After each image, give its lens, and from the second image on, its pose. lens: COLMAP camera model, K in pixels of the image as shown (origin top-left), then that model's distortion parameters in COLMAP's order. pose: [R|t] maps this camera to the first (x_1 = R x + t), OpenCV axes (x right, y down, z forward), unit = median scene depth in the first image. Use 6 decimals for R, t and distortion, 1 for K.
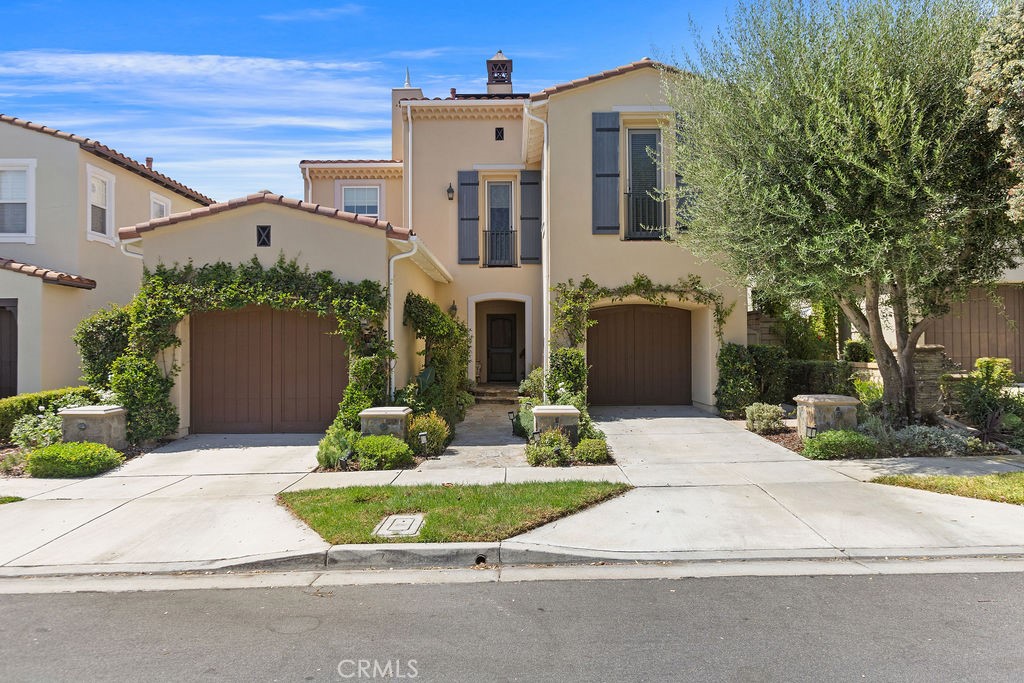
lens RADIAL K [[608.7, 0, 517.4], [0, 608.7, 332.6], [0, 0, 1]] dist [0.004318, 0.004278]
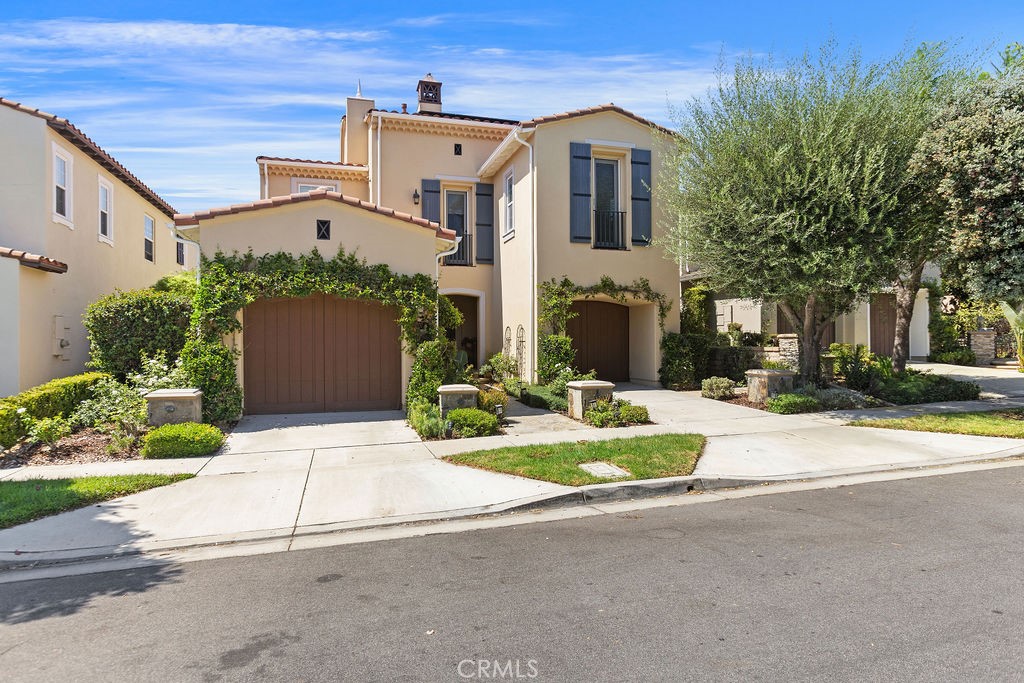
lens RADIAL K [[540.7, 0, 512.0], [0, 540.7, 330.5], [0, 0, 1]] dist [-0.003923, 0.000995]
pose [[0.962470, 0.006081, 0.271322, -0.334789], [-0.008304, 0.999941, 0.007046, 0.010011], [-0.271263, -0.009035, 0.962463, -0.013365]]
